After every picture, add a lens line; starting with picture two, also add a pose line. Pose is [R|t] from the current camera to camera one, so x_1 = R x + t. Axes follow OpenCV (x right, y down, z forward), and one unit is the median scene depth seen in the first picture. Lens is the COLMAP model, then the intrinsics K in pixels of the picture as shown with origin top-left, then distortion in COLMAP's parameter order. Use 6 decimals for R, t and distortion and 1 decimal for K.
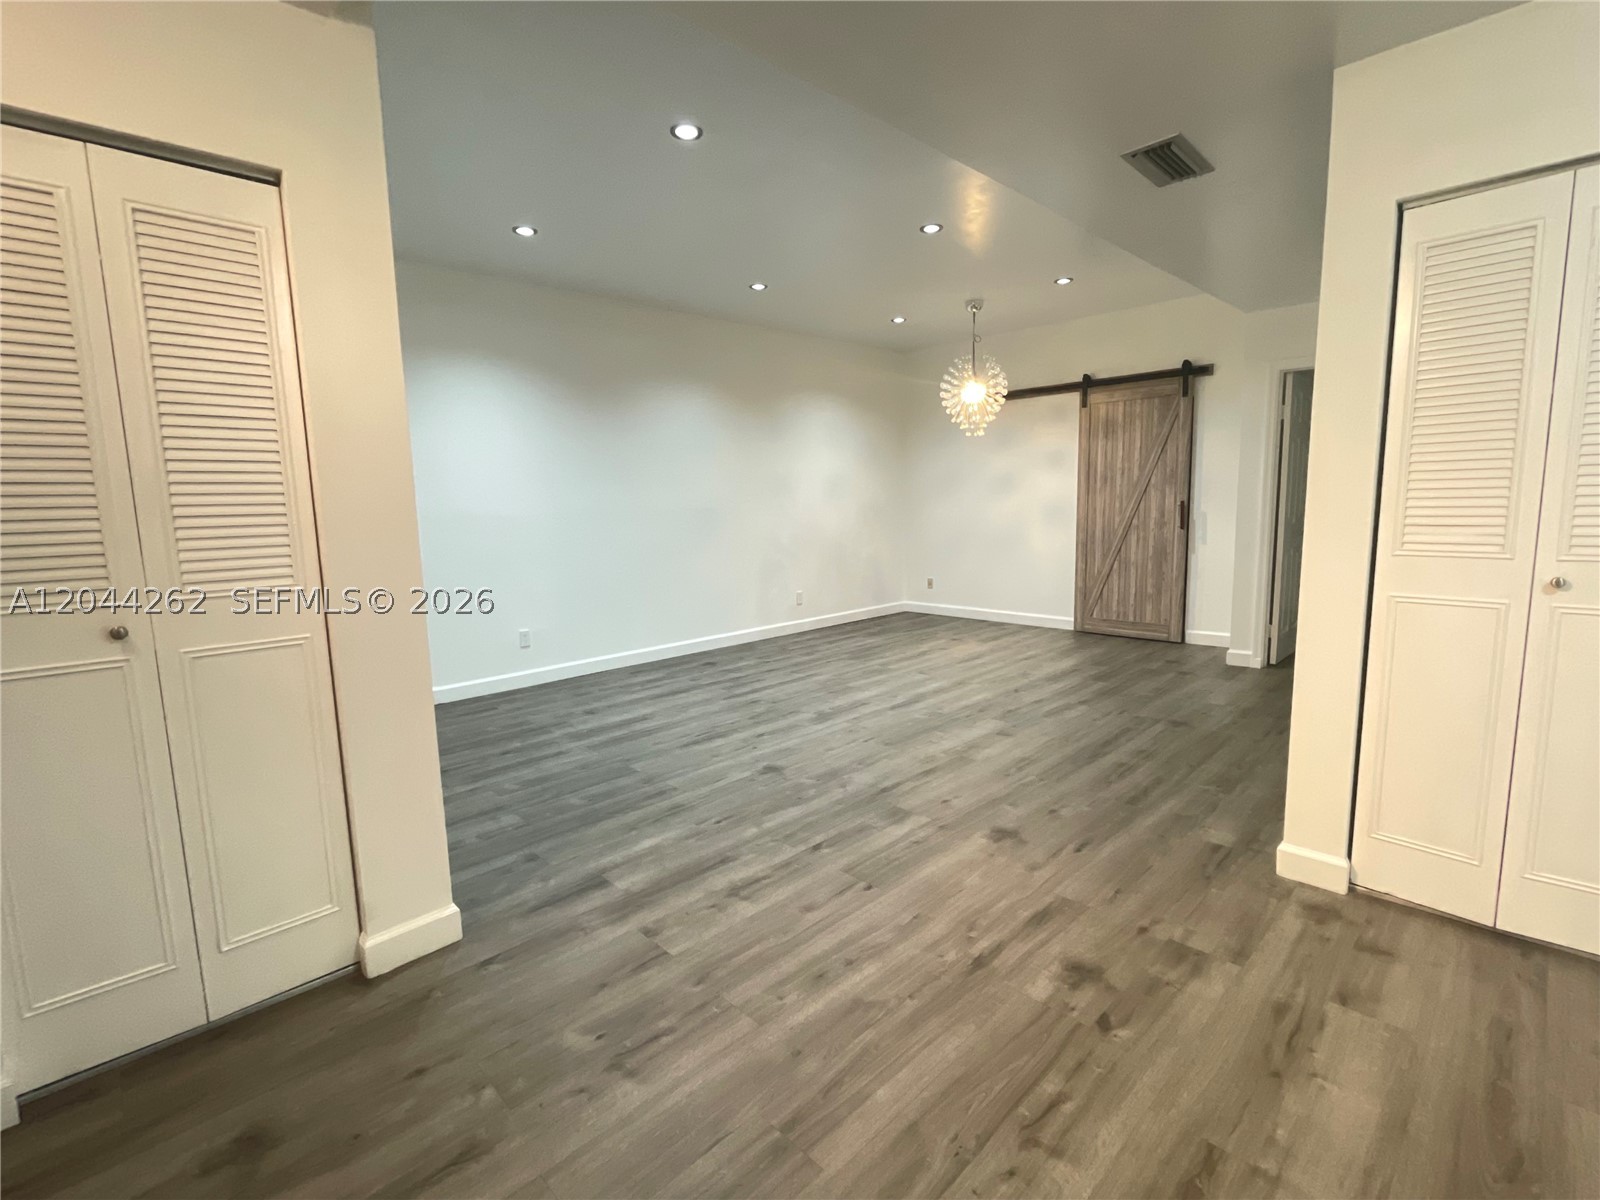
lens RADIAL K [[740.0, 0, 800.6], [0, 740.0, 601.3], [0, 0, 1]] dist [-0.002002, -0.000752]
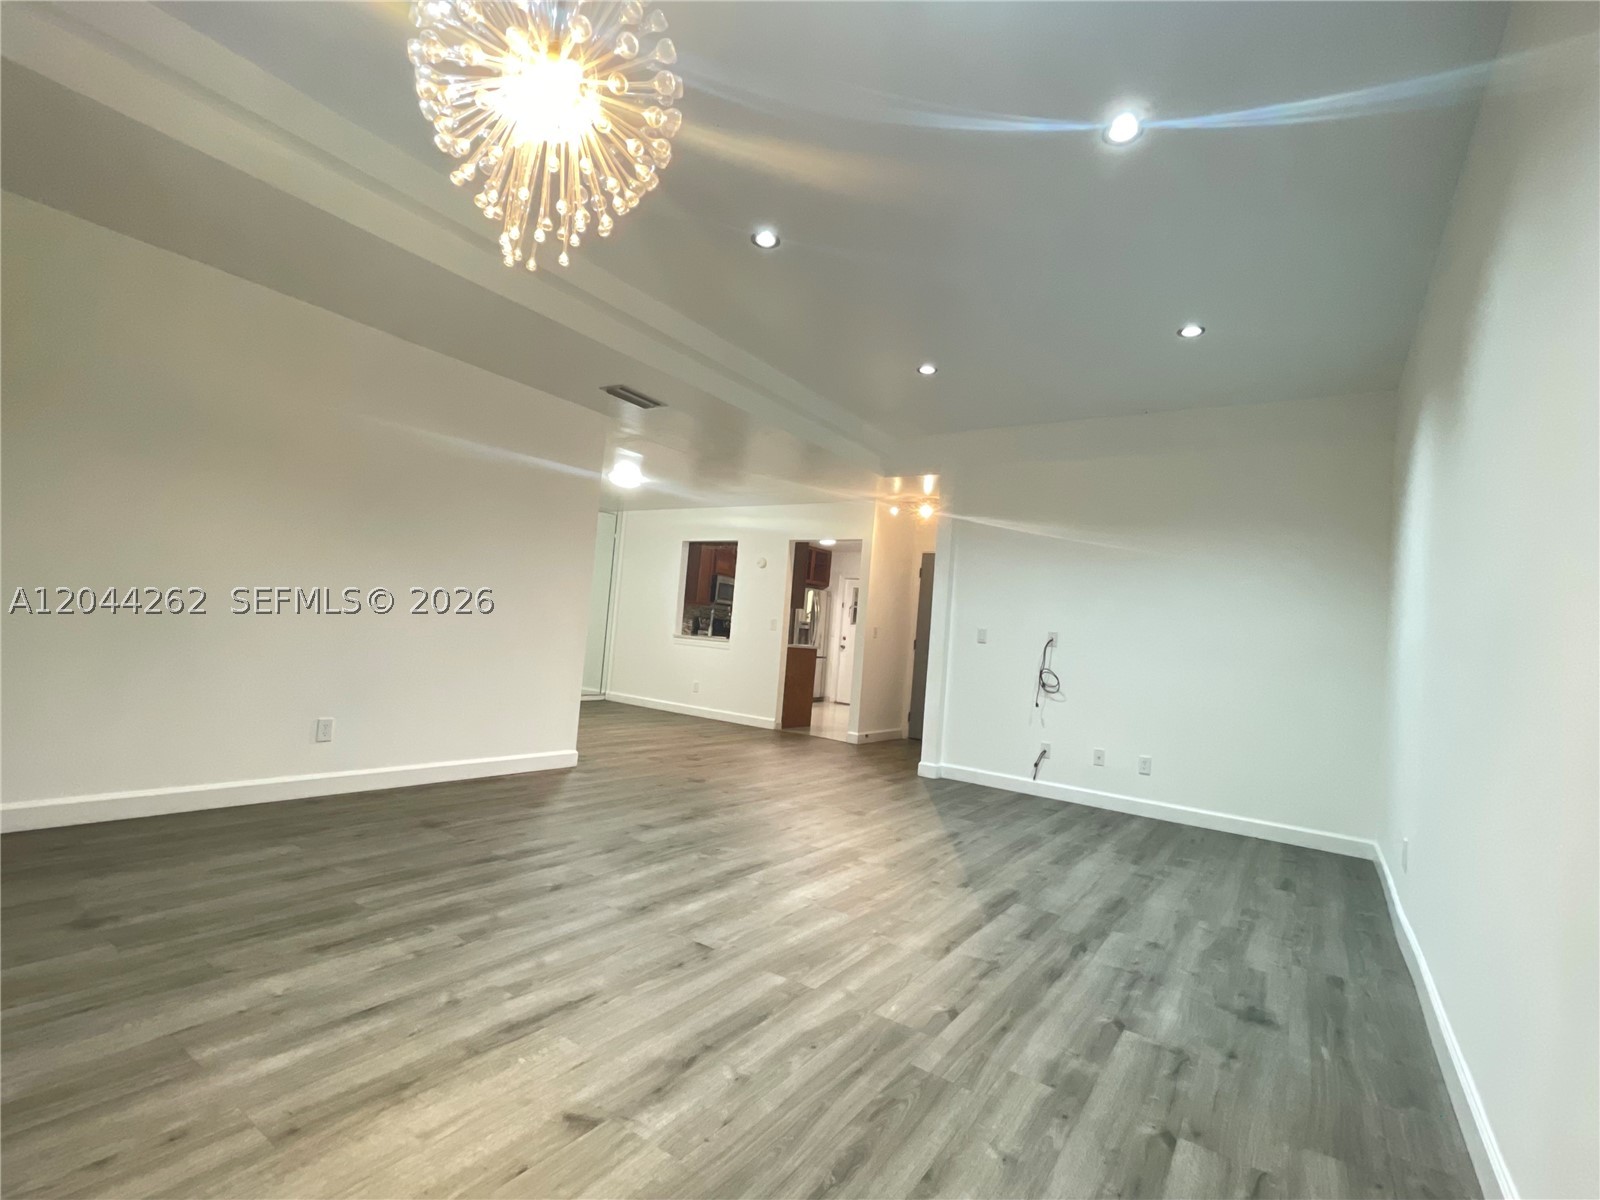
lens RADIAL K [[740.0, 0, 800.7], [0, 740.0, 599.2], [0, 0, 1]] dist [-0.002002, -0.000752]
pose [[-0.979603, -0.069622, -0.188494, 0.444617], [-0.087421, 0.992294, 0.087812, -0.329949], [0.180927, 0.102499, -0.978141, 3.058873]]
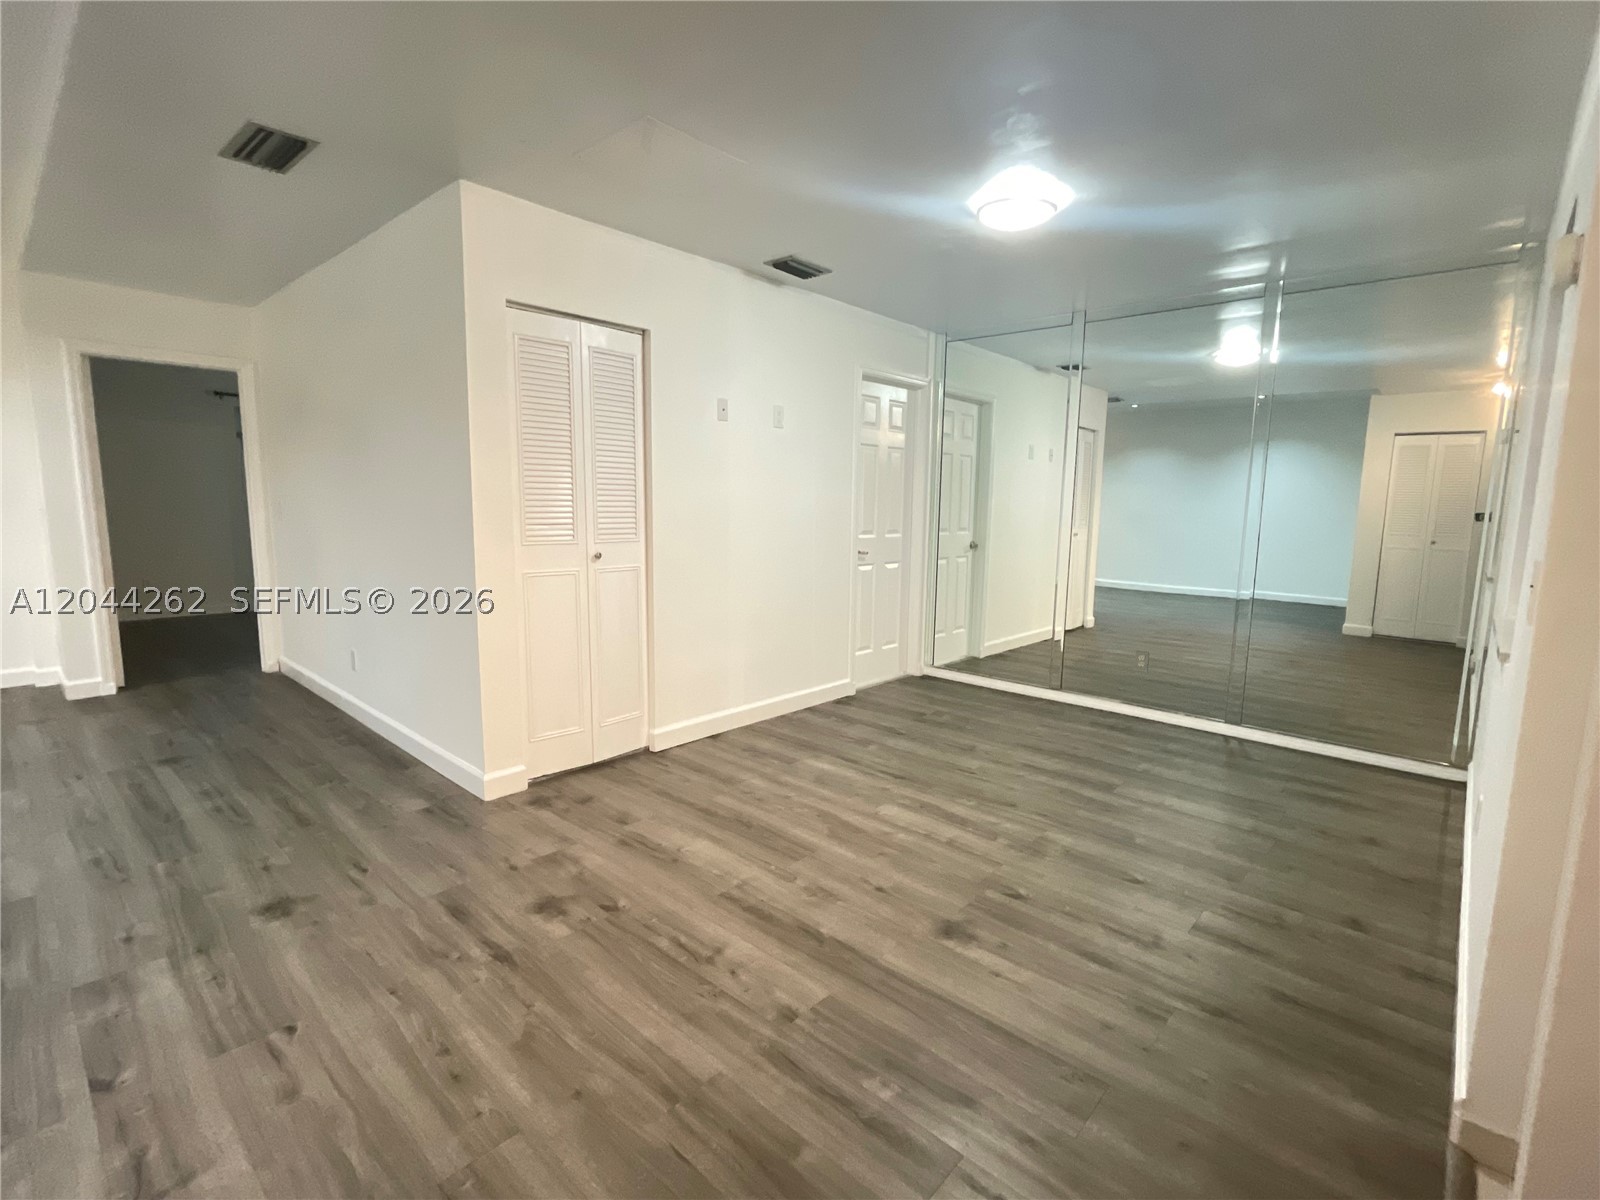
lens RADIAL K [[740.0, 0, 805.8], [0, 740.0, 598.0], [0, 0, 1]] dist [-0.002002, -0.000752]
pose [[-0.062896, -0.110641, 0.991868, -0.610546], [0.117593, 0.986092, 0.117453, -0.058079], [-0.991068, 0.124024, -0.049011, 0.473994]]
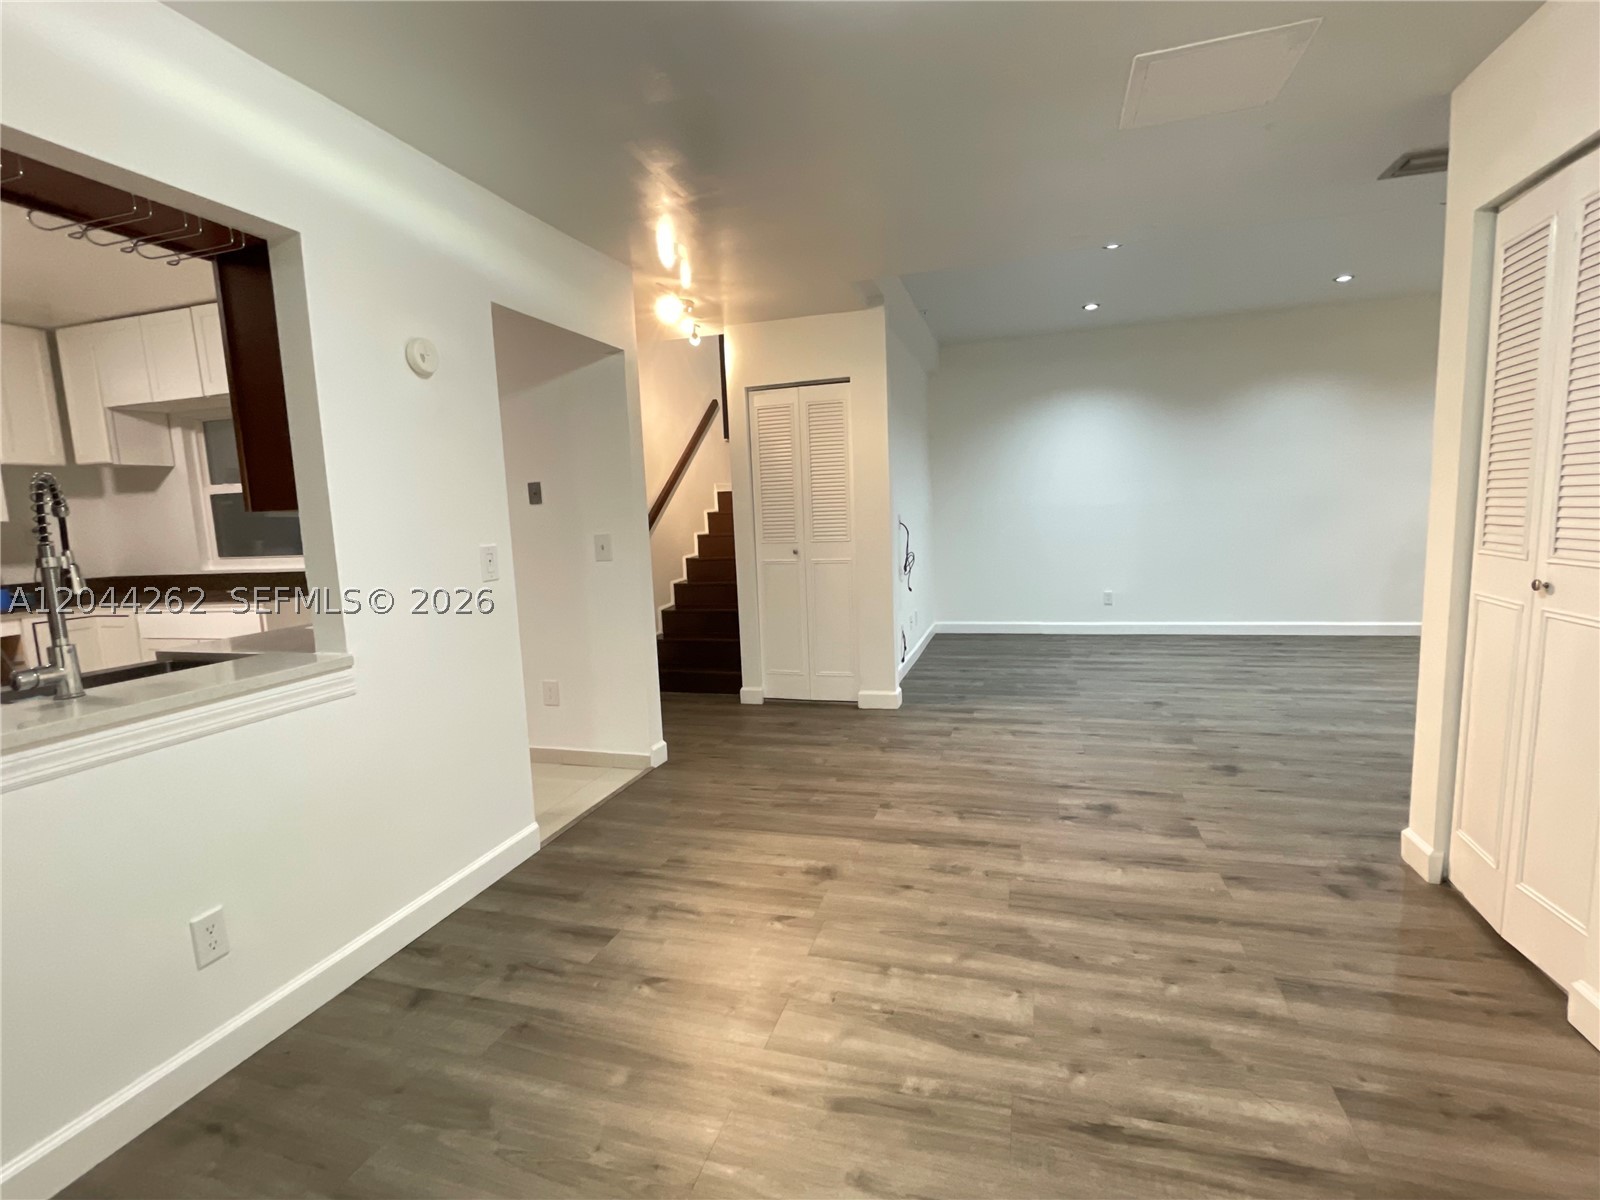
lens RADIAL K [[740.0, 0, 810.4], [0, 740.0, 599.8], [0, 0, 1]] dist [-0.002002, -0.000752]
pose [[0.488206, 0.109728, -0.865803, 1.102809], [-0.090371, 0.993088, 0.074901, 0.006057], [0.868037, 0.041676, 0.494747, -0.258346]]
